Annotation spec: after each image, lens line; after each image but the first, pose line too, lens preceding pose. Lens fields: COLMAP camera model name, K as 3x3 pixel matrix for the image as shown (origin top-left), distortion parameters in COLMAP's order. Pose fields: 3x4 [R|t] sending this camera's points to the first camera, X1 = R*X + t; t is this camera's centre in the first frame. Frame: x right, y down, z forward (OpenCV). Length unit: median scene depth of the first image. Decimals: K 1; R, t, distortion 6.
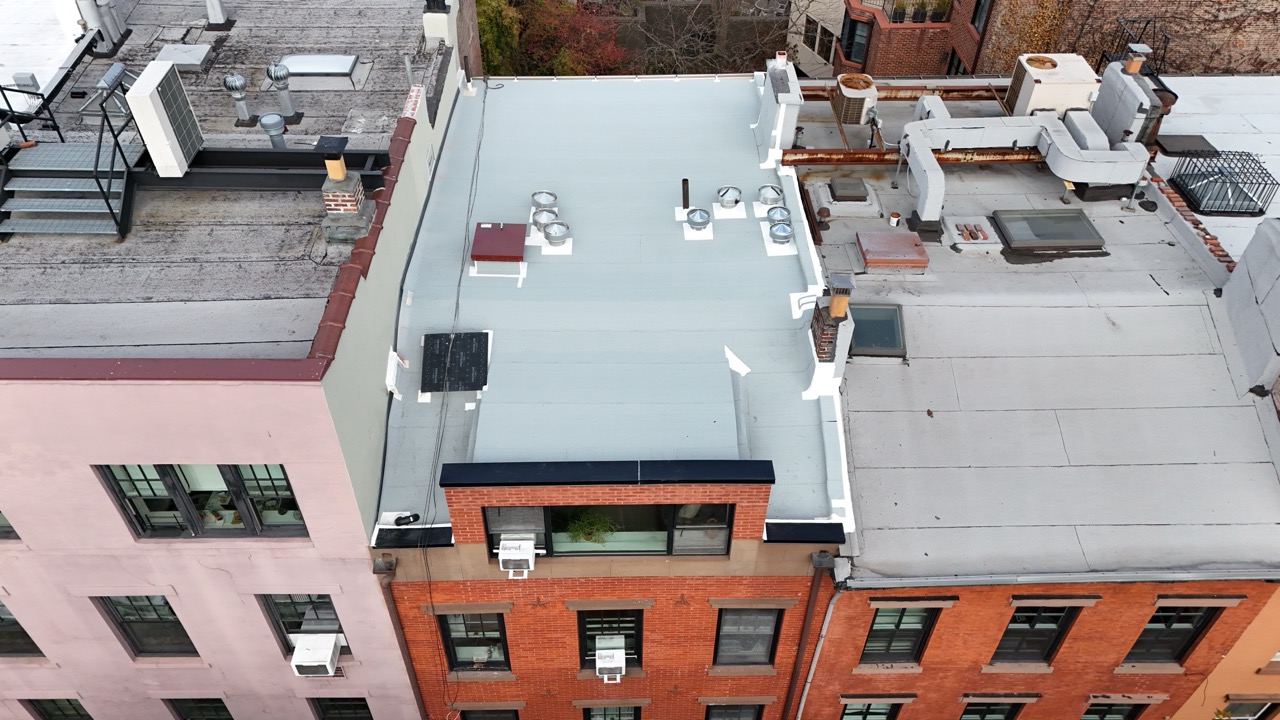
lens RADIAL K [[926.6, 0, 640.0], [0, 926.6, 360.0], [0, 0, 1]] dist [0.060048, -0.057508]
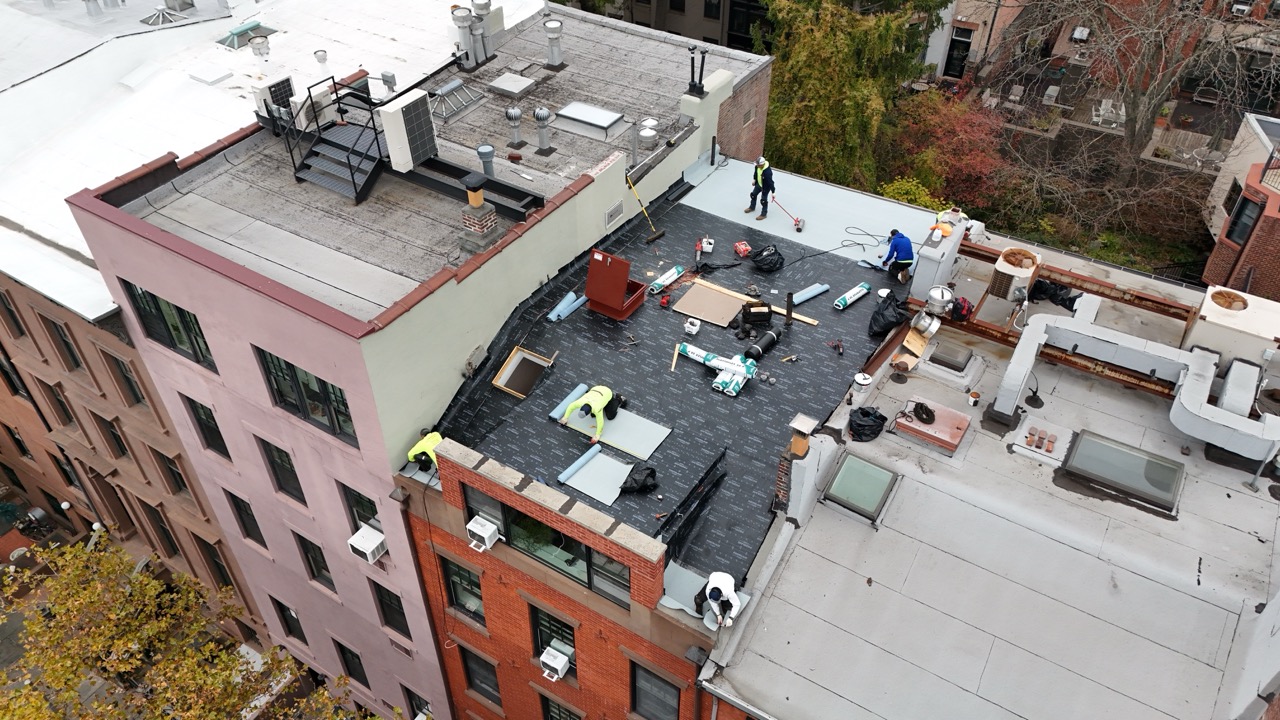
lens RADIAL K [[926.6, 0, 640.0], [0, 926.6, 360.0], [0, 0, 1]] dist [0.060048, -0.057508]
pose [[0.837581, 0.346545, -0.422332, 0.392905], [-0.365169, 0.930124, 0.039002, -0.101866], [0.406337, 0.121555, 0.905602, -0.046528]]
